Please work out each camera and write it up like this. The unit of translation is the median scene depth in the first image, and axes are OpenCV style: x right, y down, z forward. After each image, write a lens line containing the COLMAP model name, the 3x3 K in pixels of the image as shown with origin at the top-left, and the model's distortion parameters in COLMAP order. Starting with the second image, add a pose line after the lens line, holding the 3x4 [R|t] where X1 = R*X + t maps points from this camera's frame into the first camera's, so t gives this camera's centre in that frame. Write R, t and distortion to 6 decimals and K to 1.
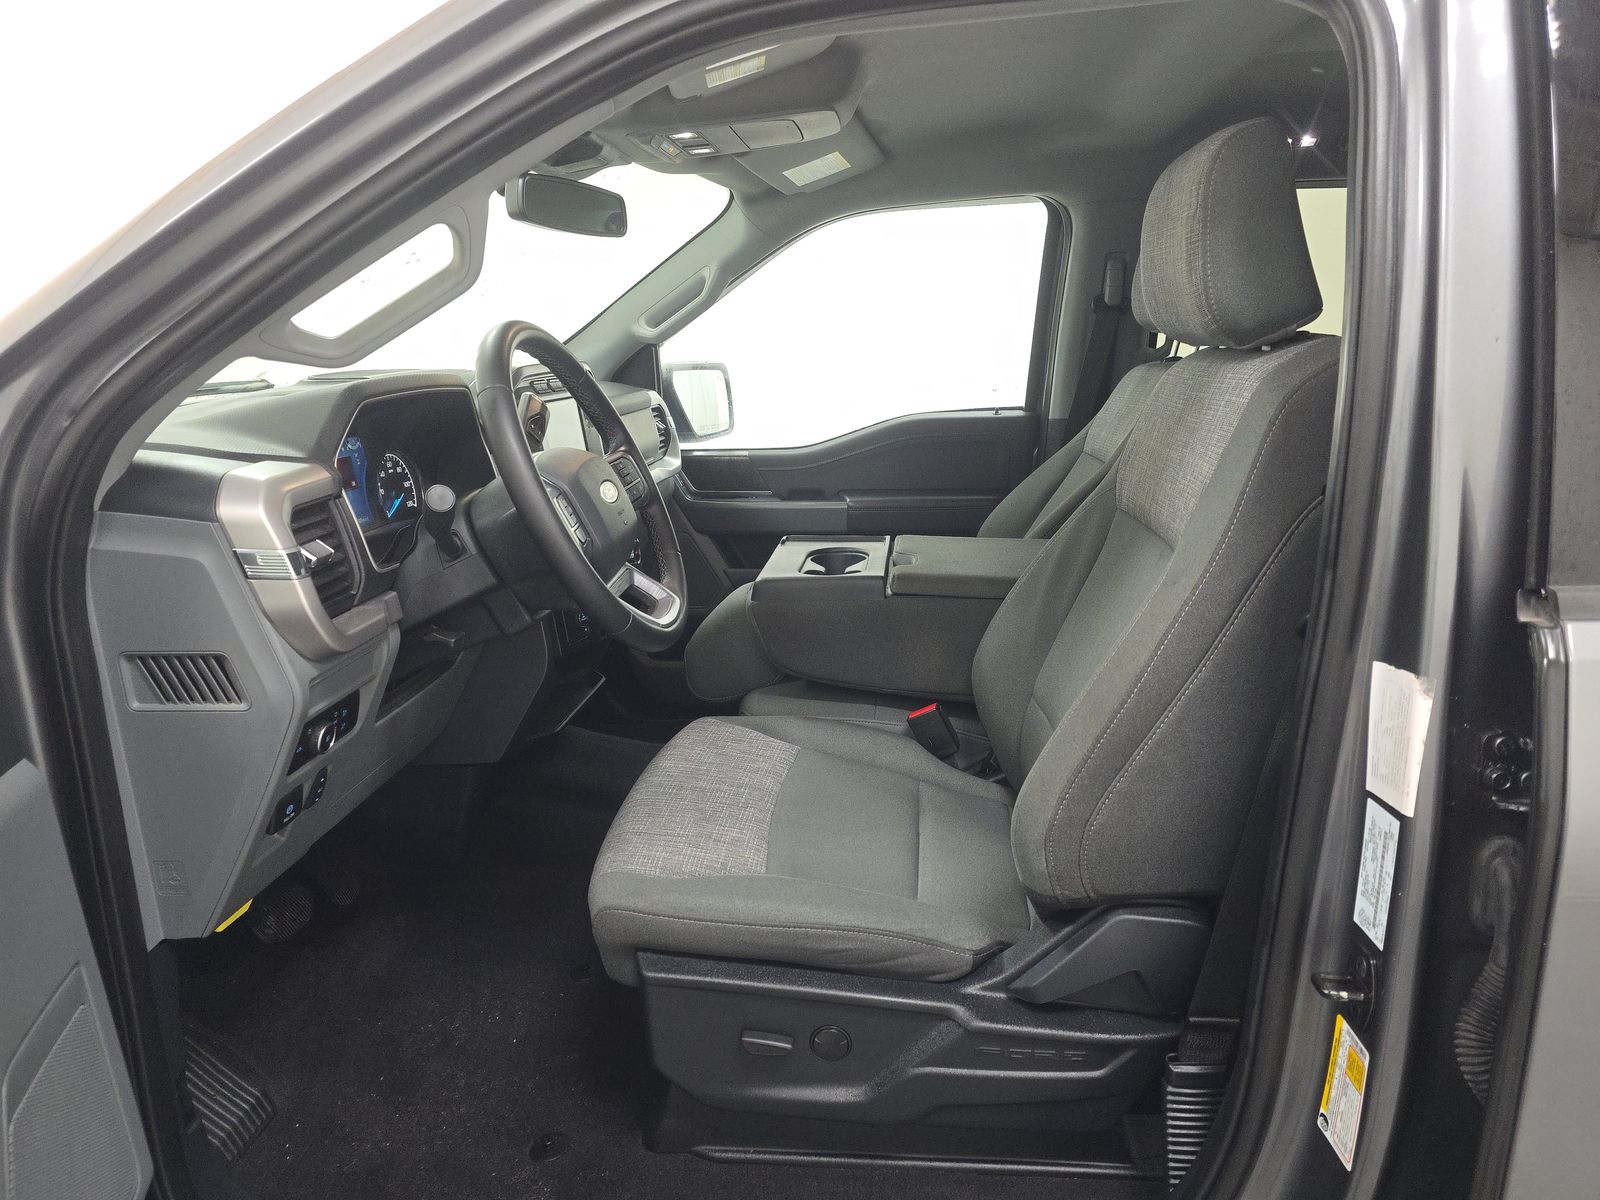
lens RADIAL K [[1099.5, 0, 803.0], [0, 1099.5, 616.7], [0, 0, 1]] dist [0.088331, -0.060849]
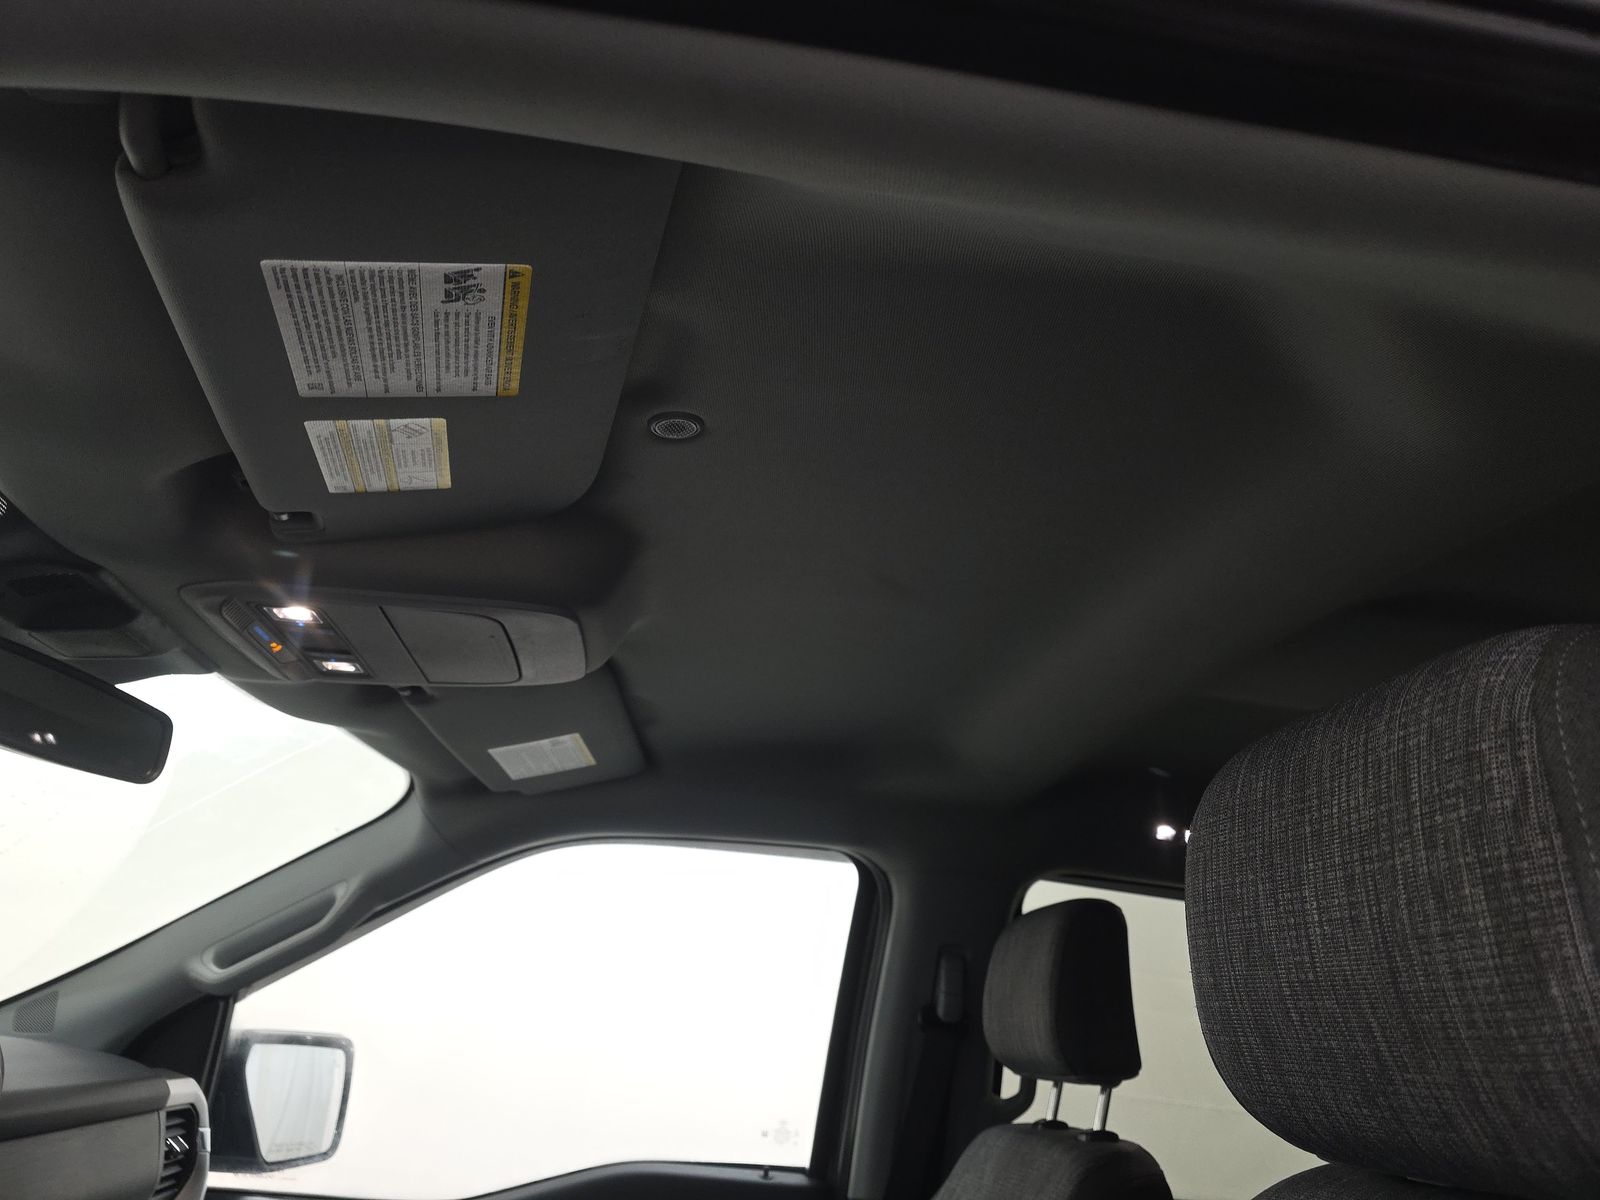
lens RADIAL K [[1099.5, 0, 803.0], [0, 1099.5, 616.7], [0, 0, 1]] dist [0.088331, -0.060849]
pose [[0.965822, 0.188156, 0.178282, 0.026113], [-0.054367, 0.819555, -0.570416, -0.090340], [-0.253439, 0.541228, 0.801774, 0.345393]]
